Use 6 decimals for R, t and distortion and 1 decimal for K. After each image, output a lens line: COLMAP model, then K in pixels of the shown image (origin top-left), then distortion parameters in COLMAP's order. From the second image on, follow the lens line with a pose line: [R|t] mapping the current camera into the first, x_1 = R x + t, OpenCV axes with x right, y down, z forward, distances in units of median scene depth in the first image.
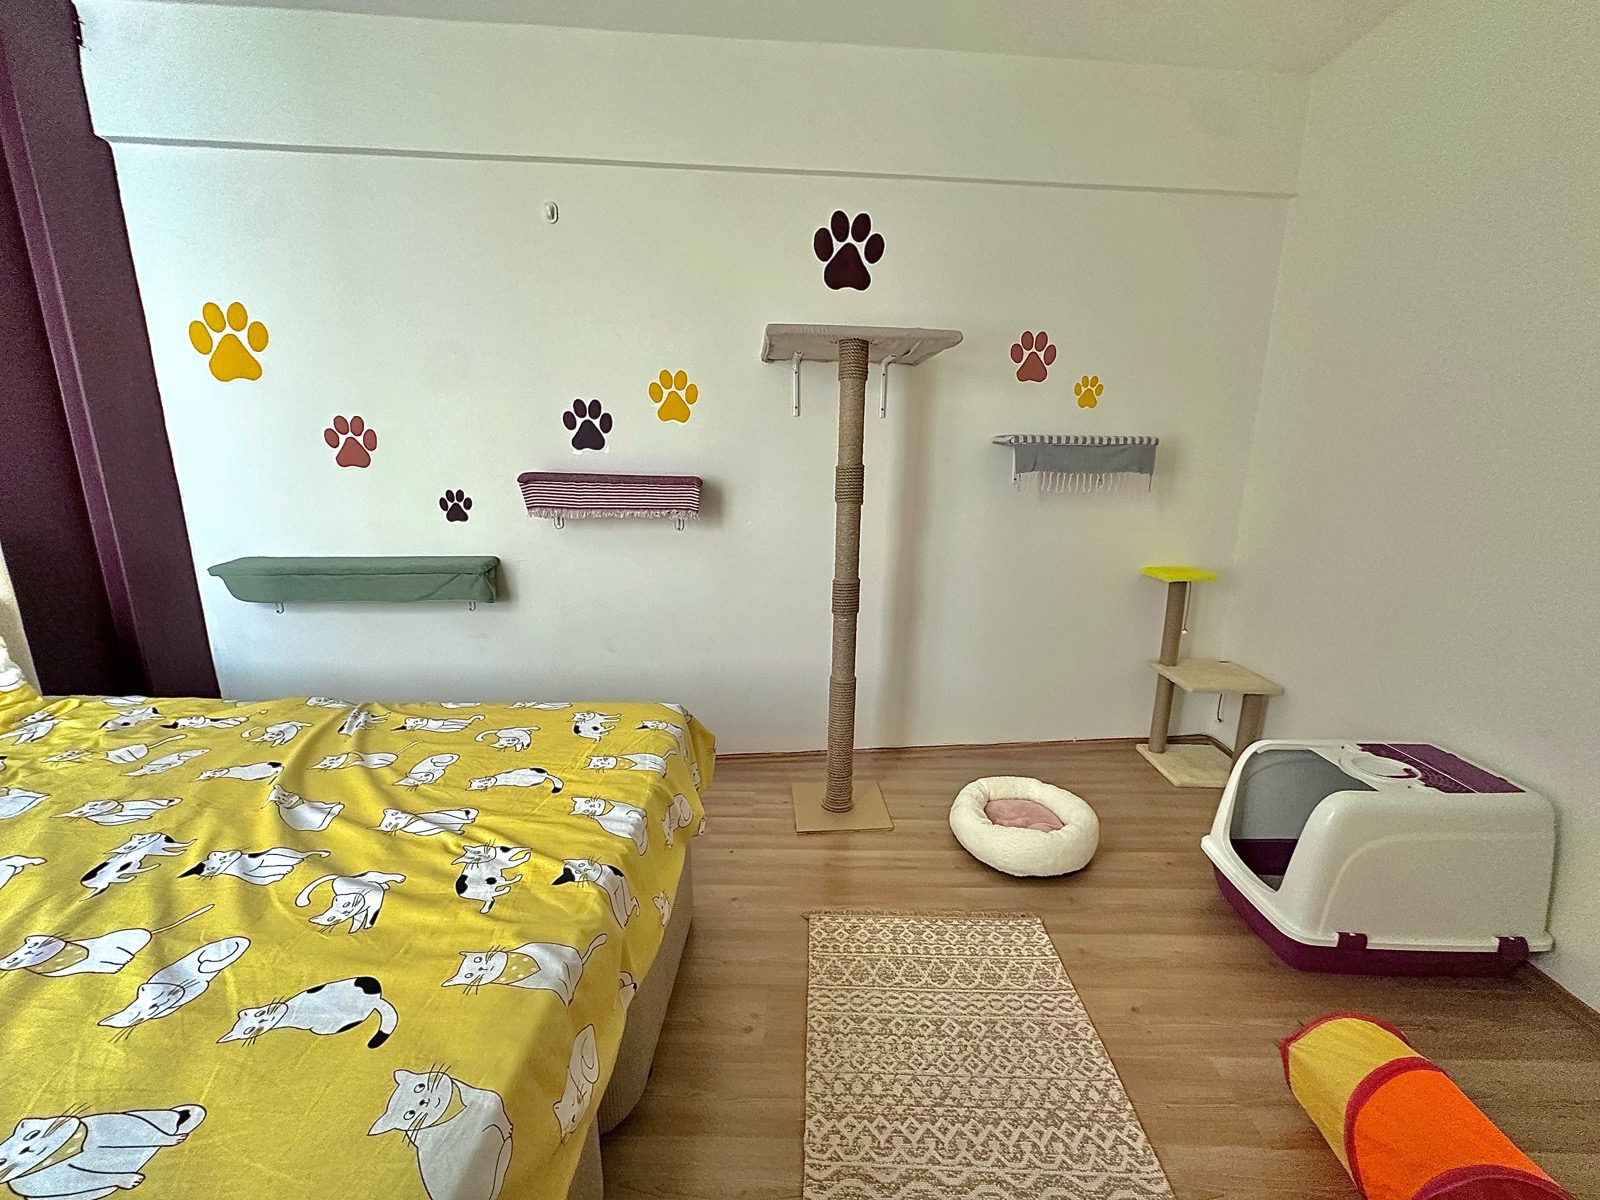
lens RADIAL K [[634.3, 0, 794.6], [0, 634.3, 594.4], [0, 0, 1]] dist [-0.007132, 0.000728]
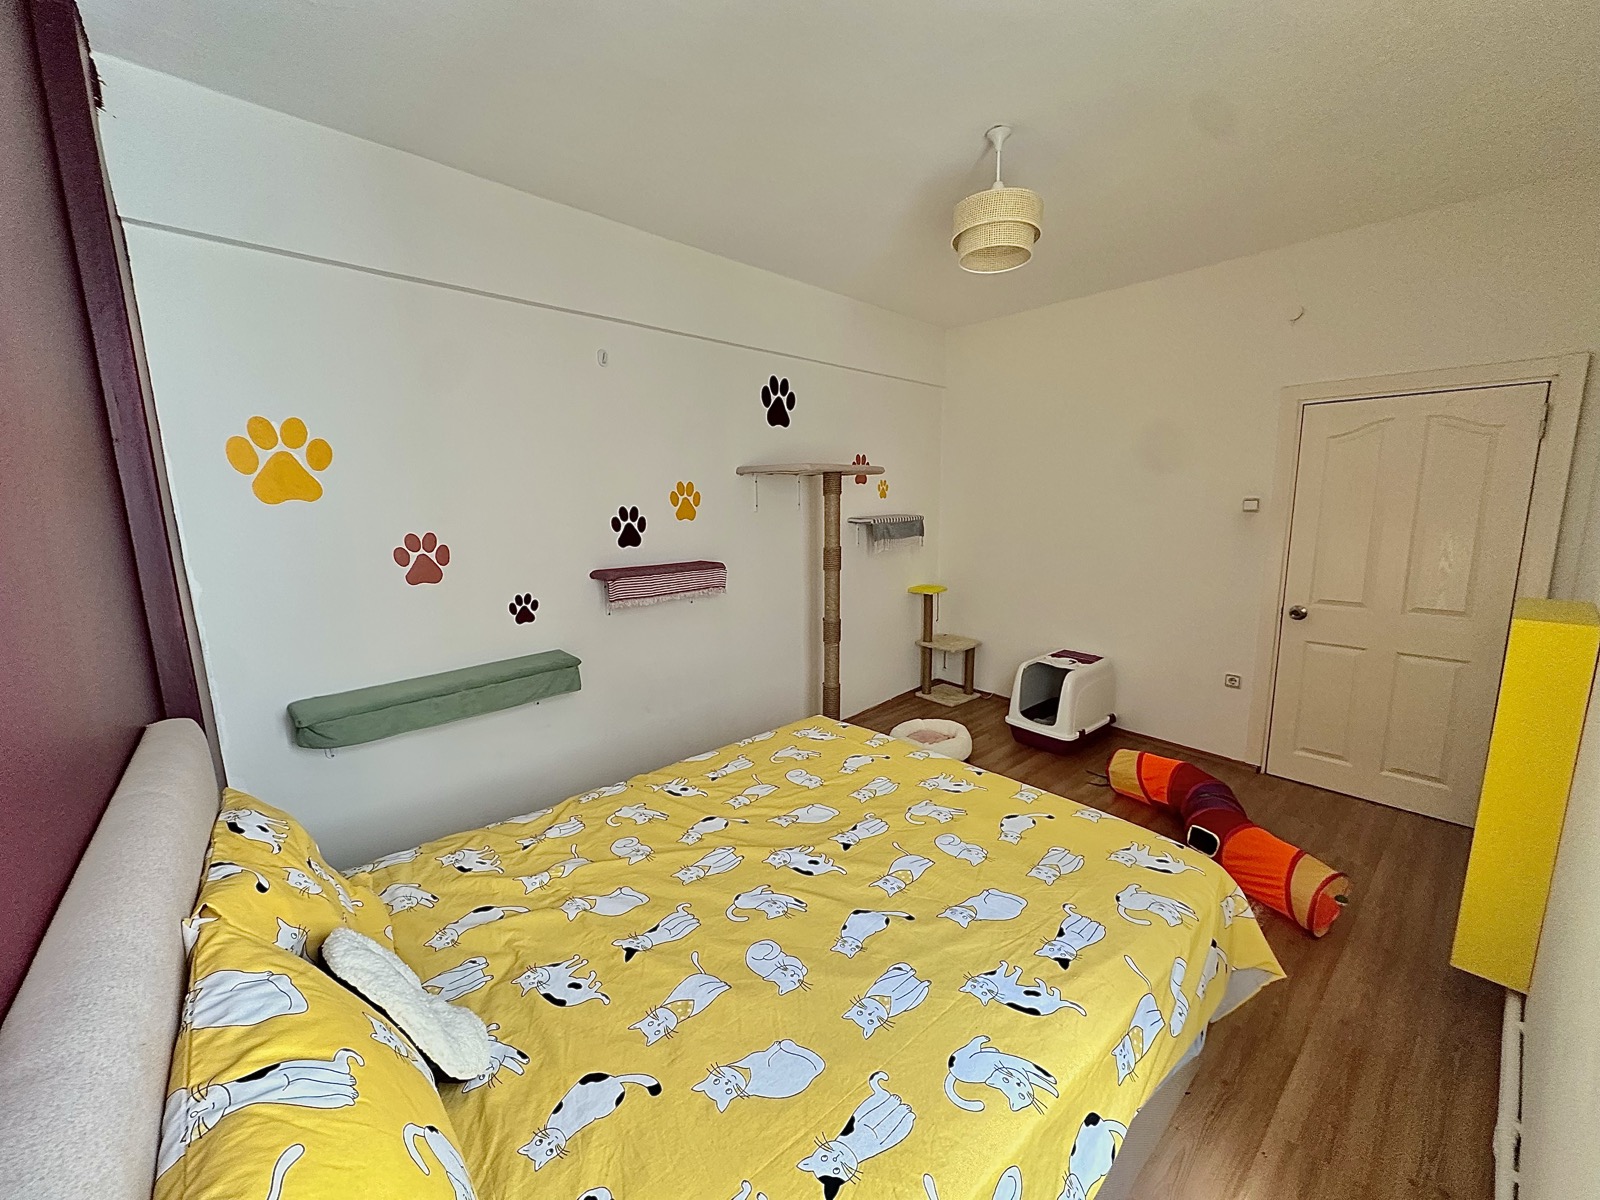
lens RADIAL K [[634.3, 0, 795.9], [0, 634.3, 591.1], [0, 0, 1]] dist [-0.007132, 0.000728]
pose [[0.747756, -0.122973, 0.652487, -0.918015], [0.155316, 0.987831, 0.008180, -0.110636], [-0.645553, 0.095225, 0.757756, -0.112031]]
